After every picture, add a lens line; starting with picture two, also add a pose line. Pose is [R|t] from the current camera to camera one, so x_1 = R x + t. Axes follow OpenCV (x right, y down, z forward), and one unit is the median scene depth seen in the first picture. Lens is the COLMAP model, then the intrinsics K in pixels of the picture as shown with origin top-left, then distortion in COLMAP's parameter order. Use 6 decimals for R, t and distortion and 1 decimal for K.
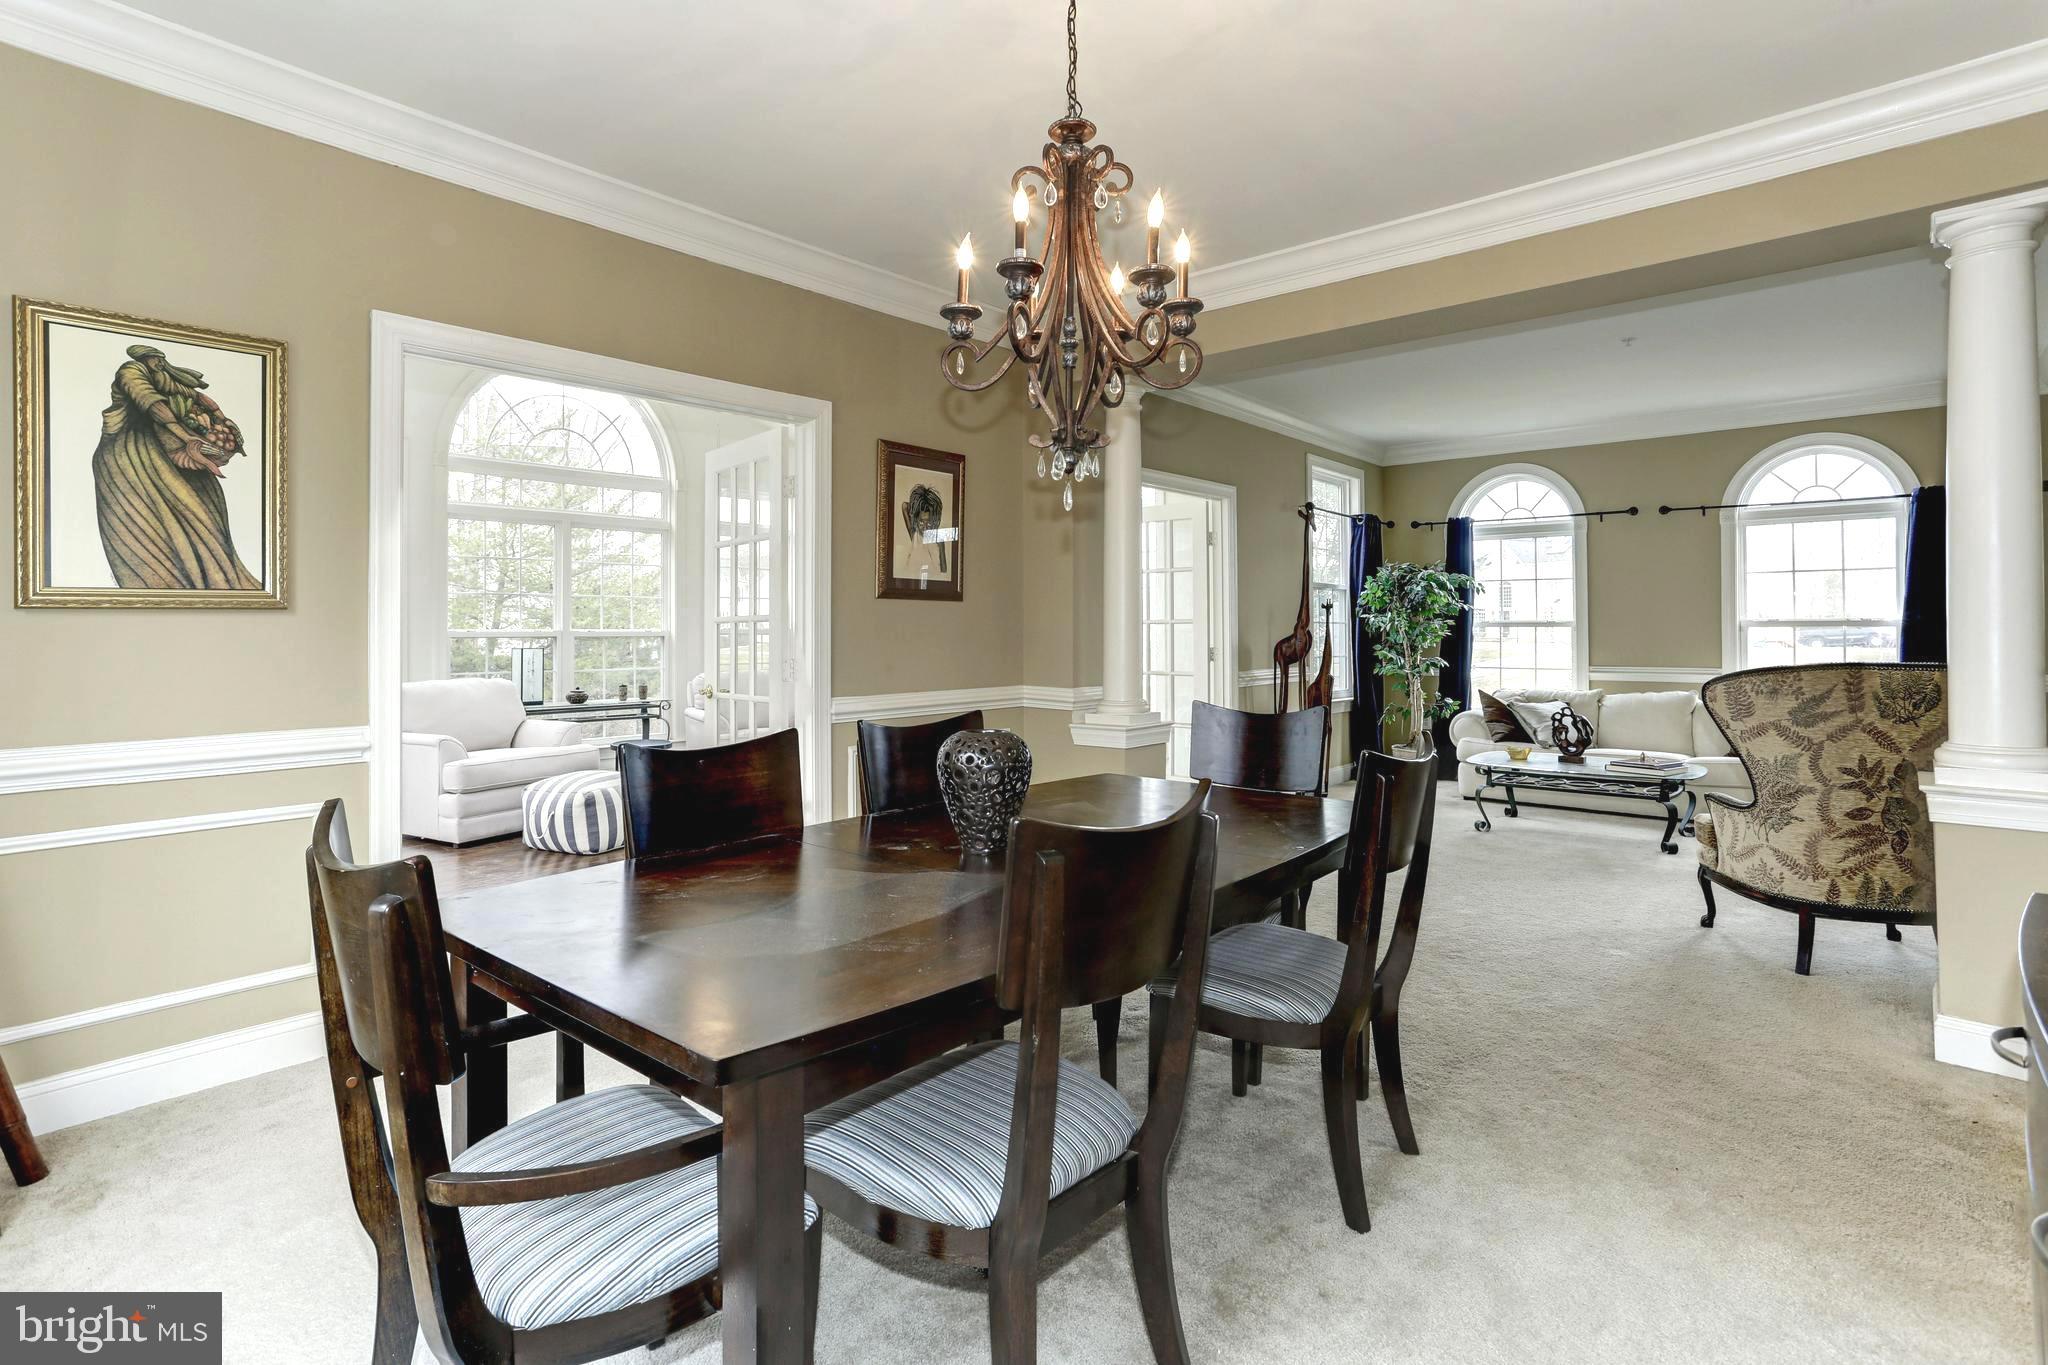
lens RADIAL K [[1011.6, 0, 1014.9], [0, 1011.6, 622.6], [0, 0, 1]] dist [-0.021300, 0.019208]
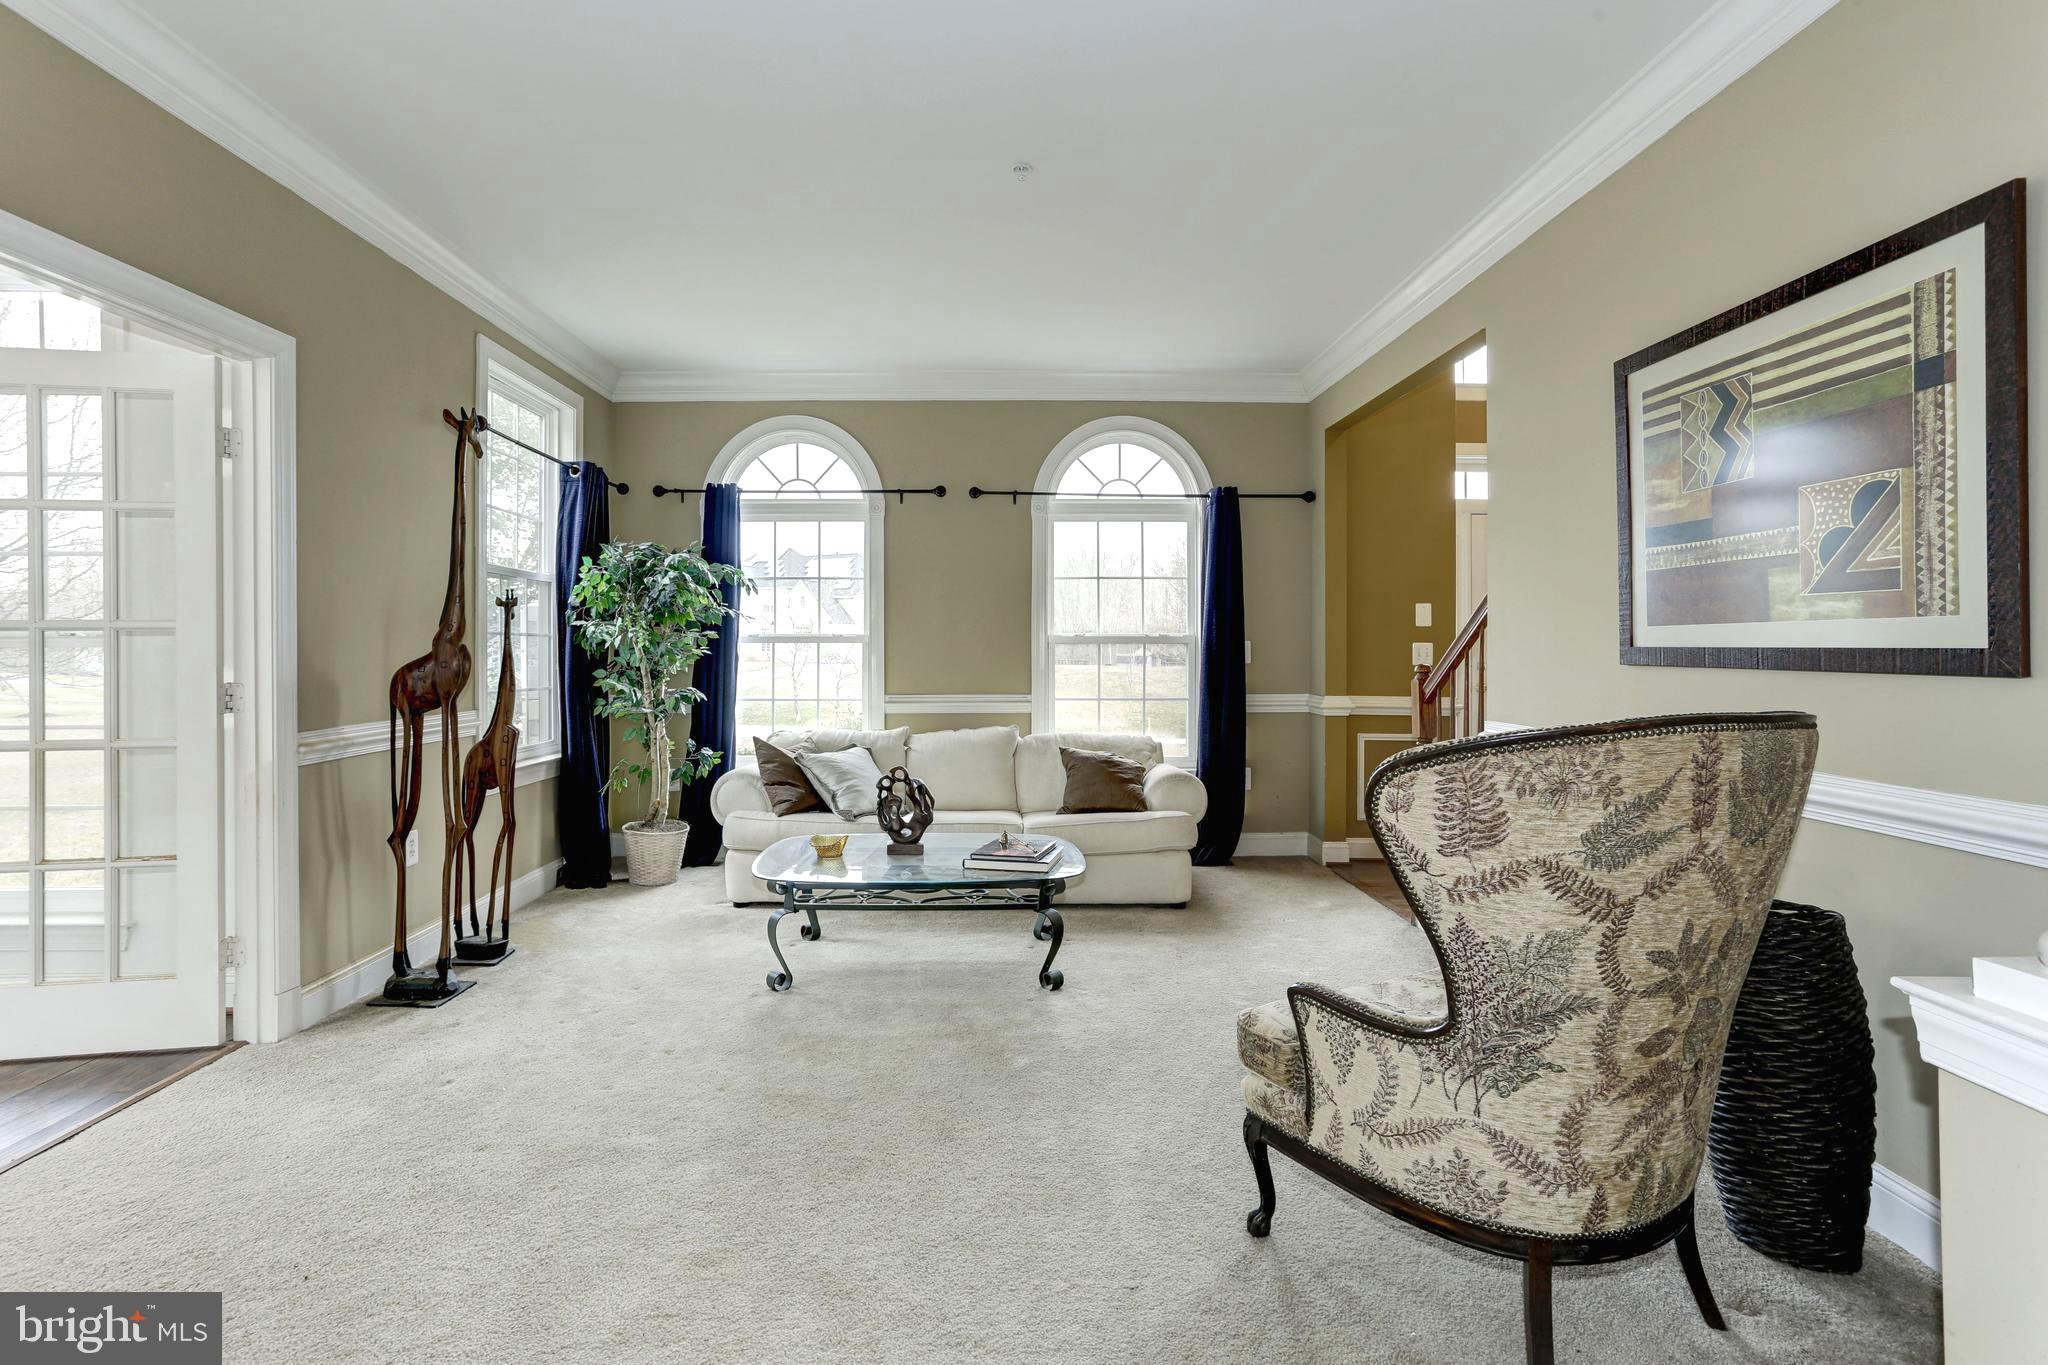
lens RADIAL K [[999.2, 0, 1004.4], [0, 999.2, 649.7], [0, 0, 1]] dist [-0.054325, 0.035995]
pose [[0.747309, 0.001535, 0.664475, 0.156349], [-0.006733, 0.999963, 0.005262, 0.005284], [-0.664443, -0.008406, 0.747292, 0.423213]]
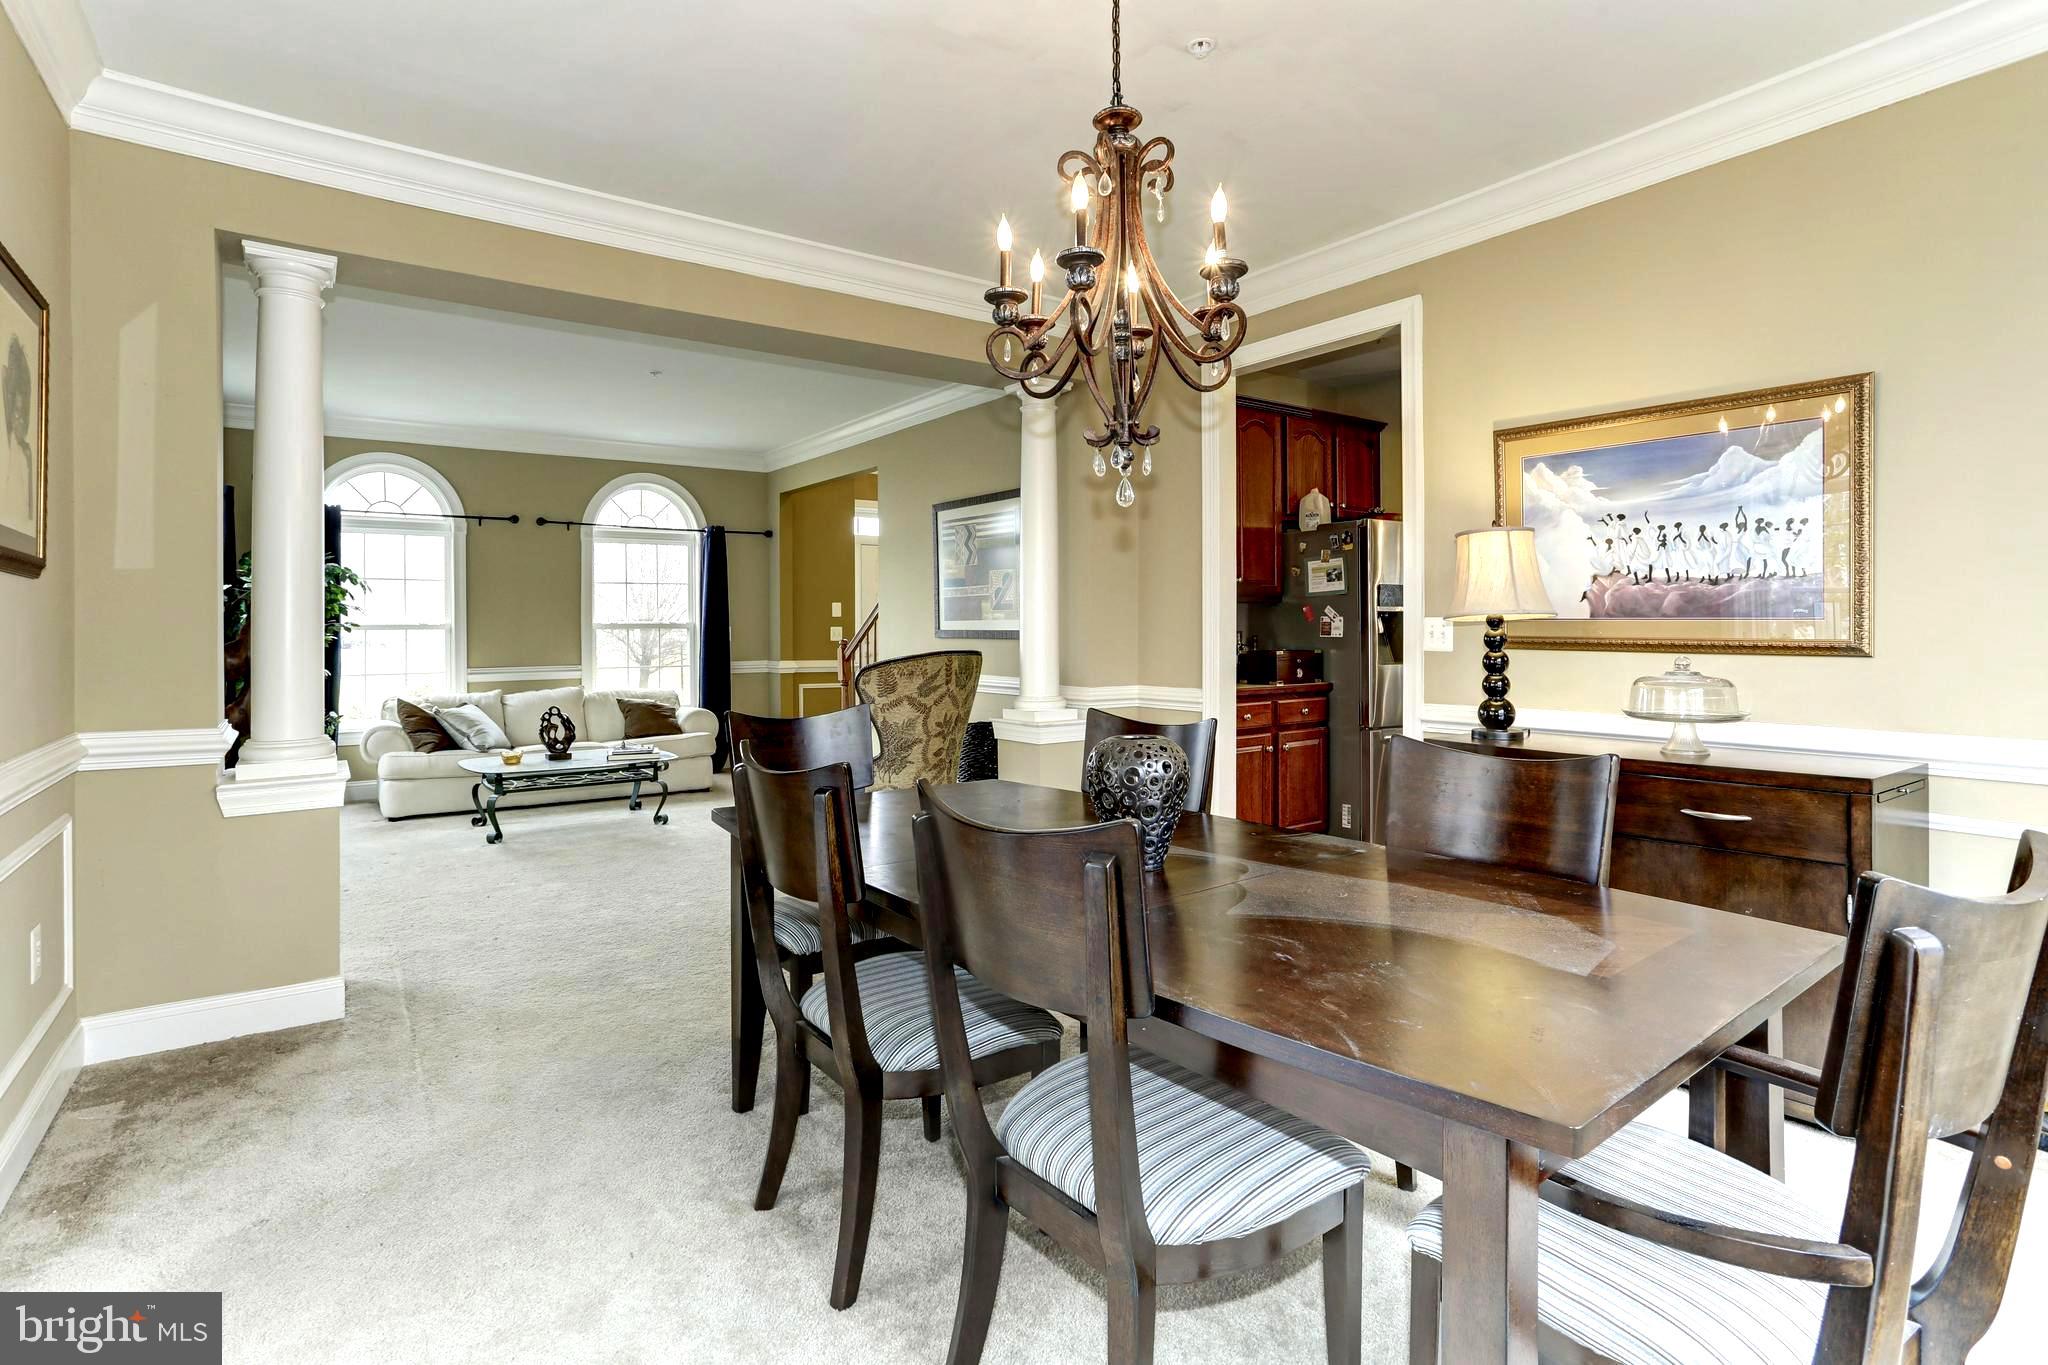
lens RADIAL K [[1000.8, 0, 1006.8], [0, 1000.8, 641.0], [0, 0, 1]] dist [-0.056422, 0.036843]
pose [[0.234822, -0.012832, 0.971954, -0.286666], [-0.001808, 0.999905, 0.013638, 0.001800], [-0.972037, -0.004960, 0.234777, 0.269710]]
